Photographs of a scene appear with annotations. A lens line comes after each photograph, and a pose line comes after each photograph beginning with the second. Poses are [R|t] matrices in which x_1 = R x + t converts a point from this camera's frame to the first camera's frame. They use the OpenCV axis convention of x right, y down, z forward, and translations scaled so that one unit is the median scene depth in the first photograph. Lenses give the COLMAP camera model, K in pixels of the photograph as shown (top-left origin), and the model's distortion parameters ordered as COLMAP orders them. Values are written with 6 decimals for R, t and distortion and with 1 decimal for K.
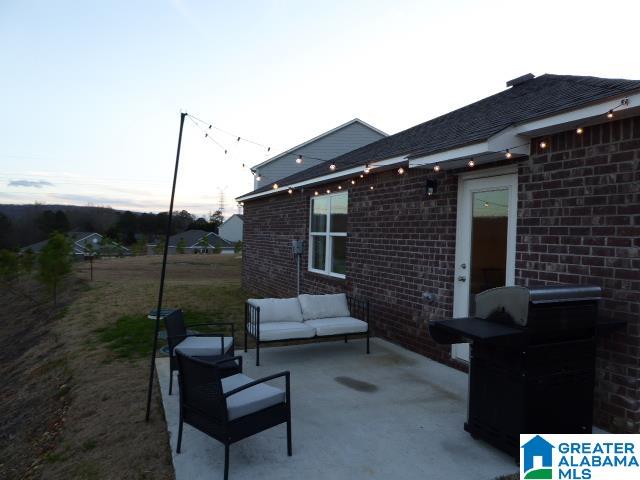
lens RADIAL K [[461.6, 0, 320.0], [0, 461.6, 239.3], [0, 0, 1]] dist [-0.034782, 0.014607]
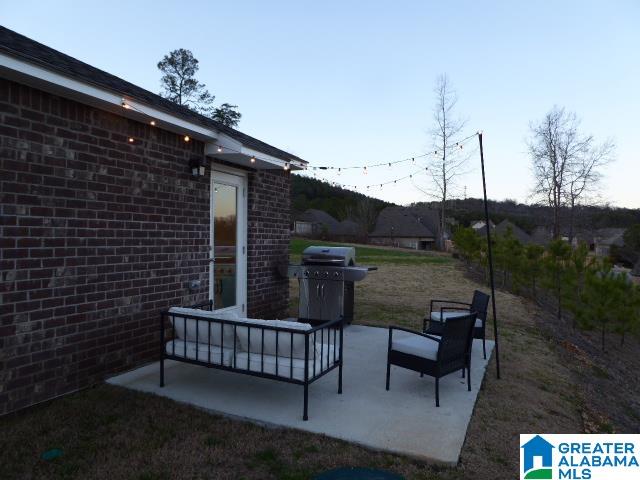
lens RADIAL K [[461.6, 0, 319.5], [0, 461.6, 239.9], [0, 0, 1]] dist [-0.034782, 0.014607]
pose [[-0.686093, -0.029589, 0.726912, -0.585587], [-0.016273, 0.999547, 0.025327, 0.005971], [-0.727332, 0.005548, -0.686263, 1.385938]]
